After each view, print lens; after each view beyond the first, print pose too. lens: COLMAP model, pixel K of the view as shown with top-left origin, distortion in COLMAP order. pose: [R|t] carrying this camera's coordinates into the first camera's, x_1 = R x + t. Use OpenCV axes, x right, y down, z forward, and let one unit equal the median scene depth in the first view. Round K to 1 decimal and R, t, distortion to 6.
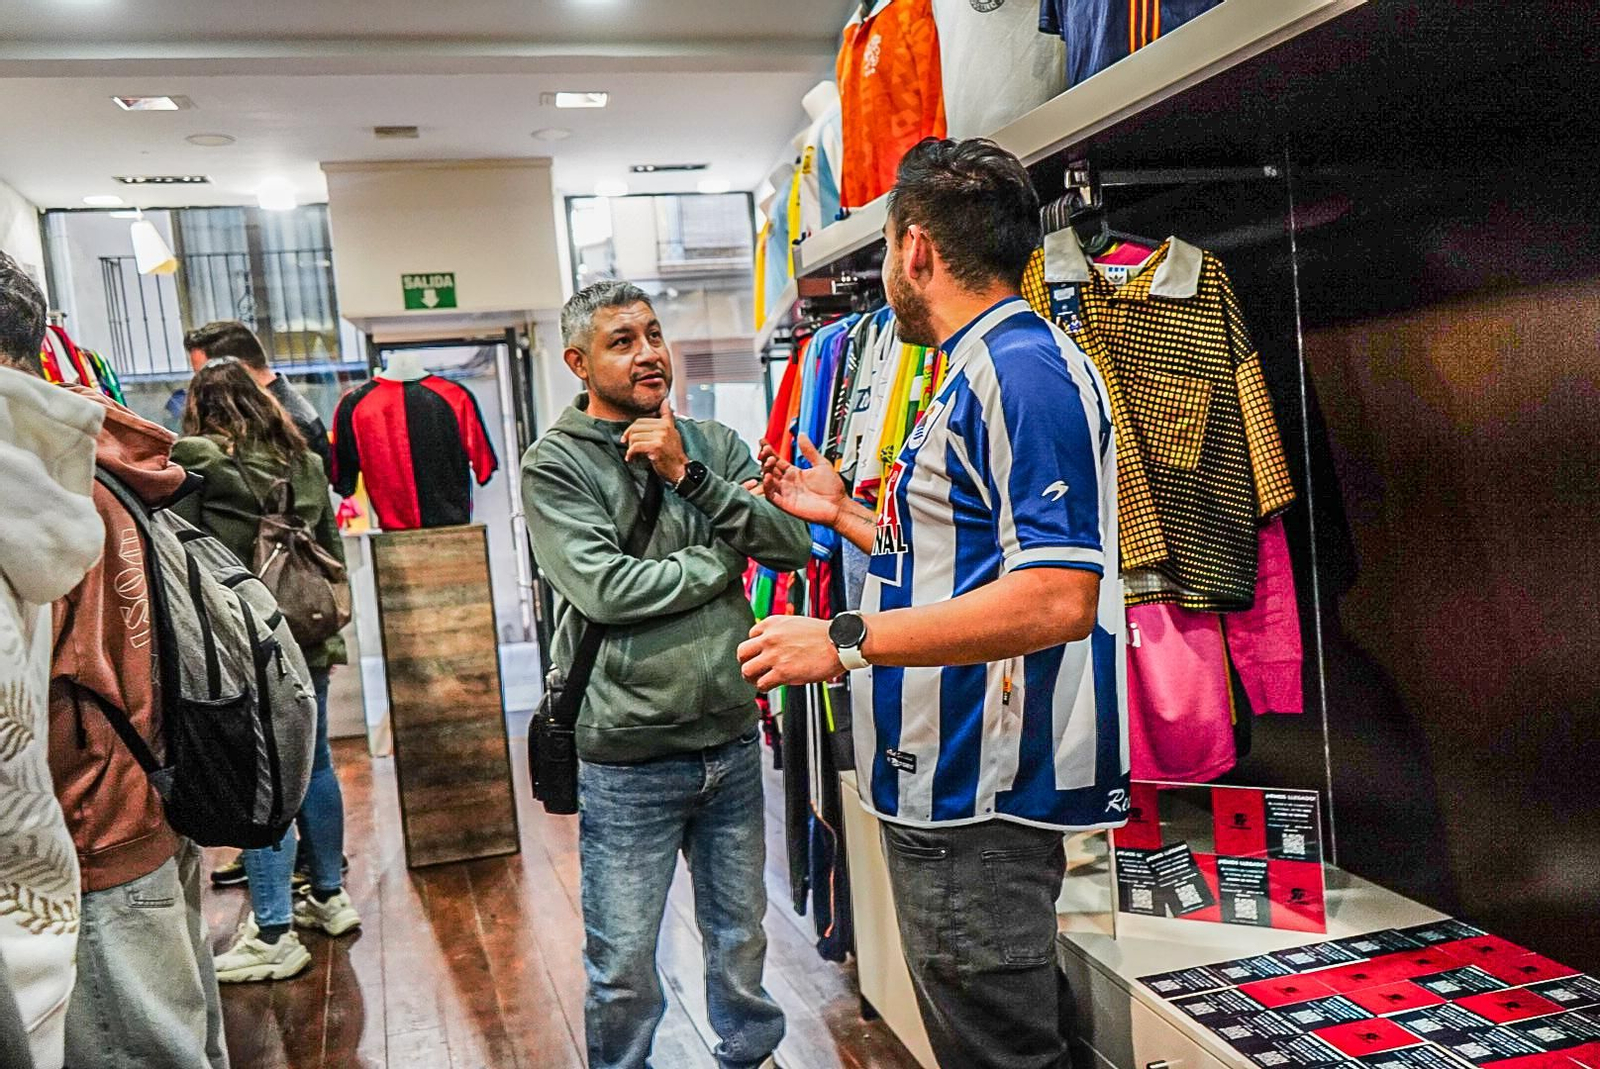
lens RADIAL K [[1265.6, 0, 793.5], [0, 1265.6, 553.2], [0, 0, 1]] dist [0.004604, 0.010300]
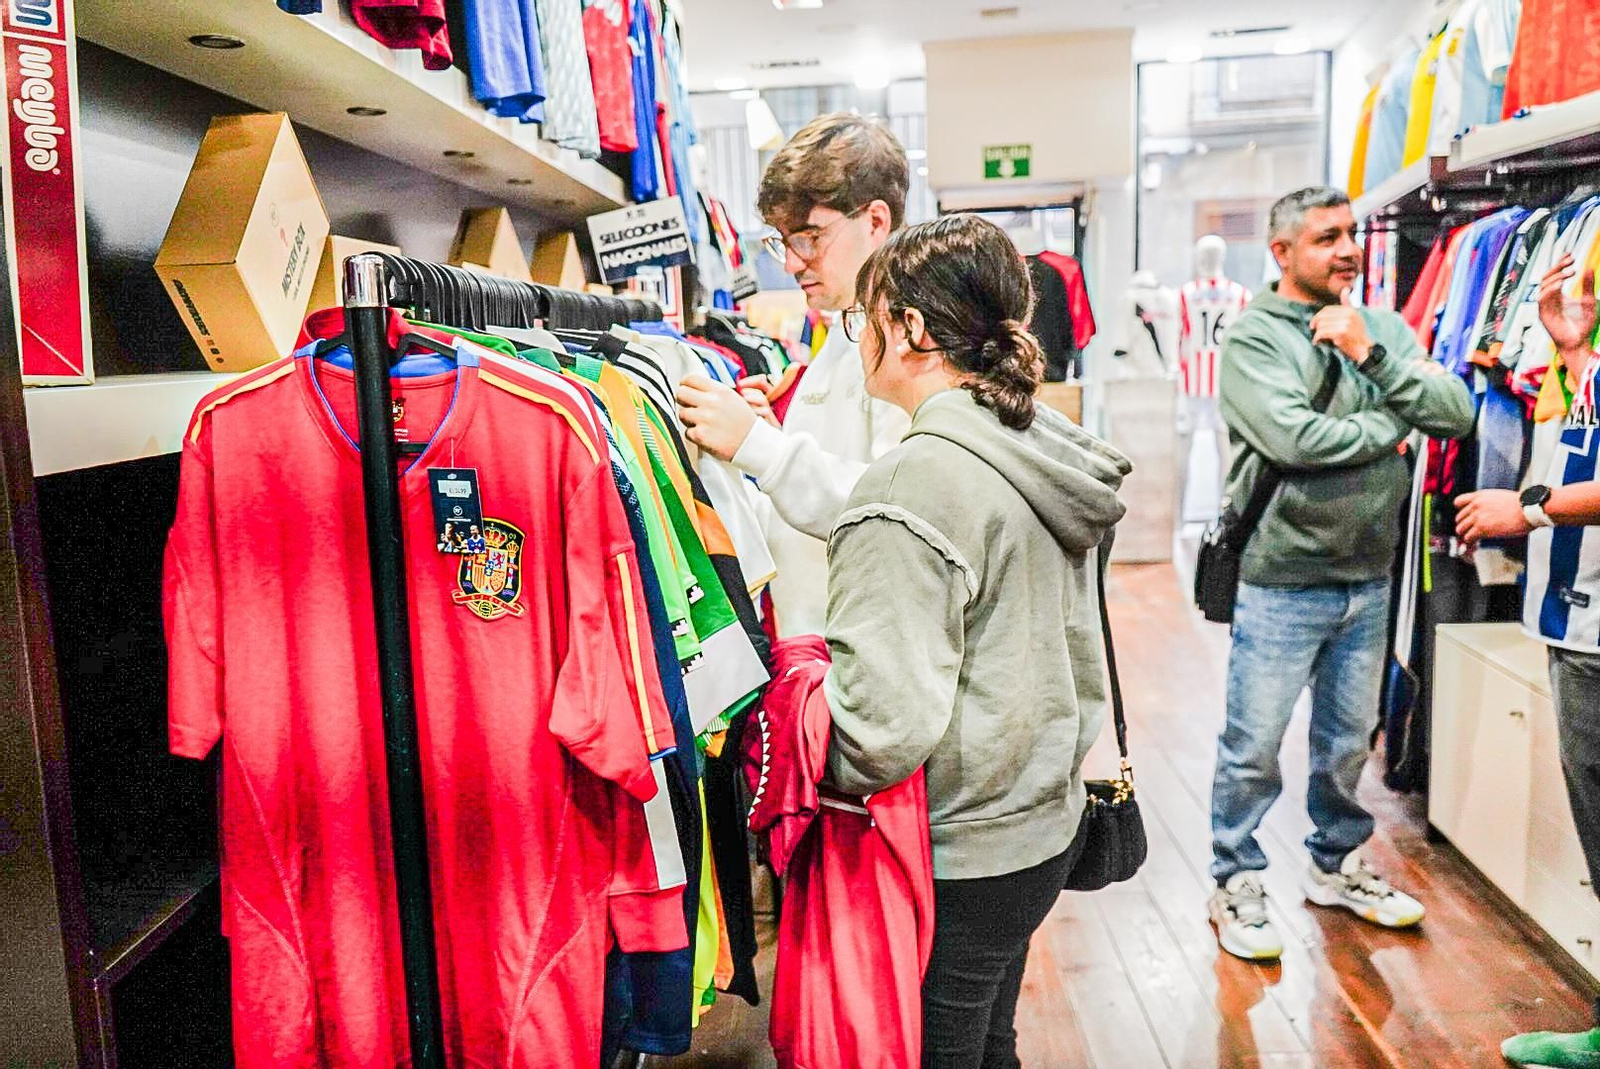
lens RADIAL K [[1269.3, 0, 798.0], [0, 1269.3, 596.8], [0, 0, 1]] dist [-0.032111, 0.003891]
pose [[0.933284, 0.105439, -0.343312, -0.143381], [-0.056160, 0.987019, 0.150466, 0.014678], [0.354720, -0.121147, 0.927091, -0.289431]]
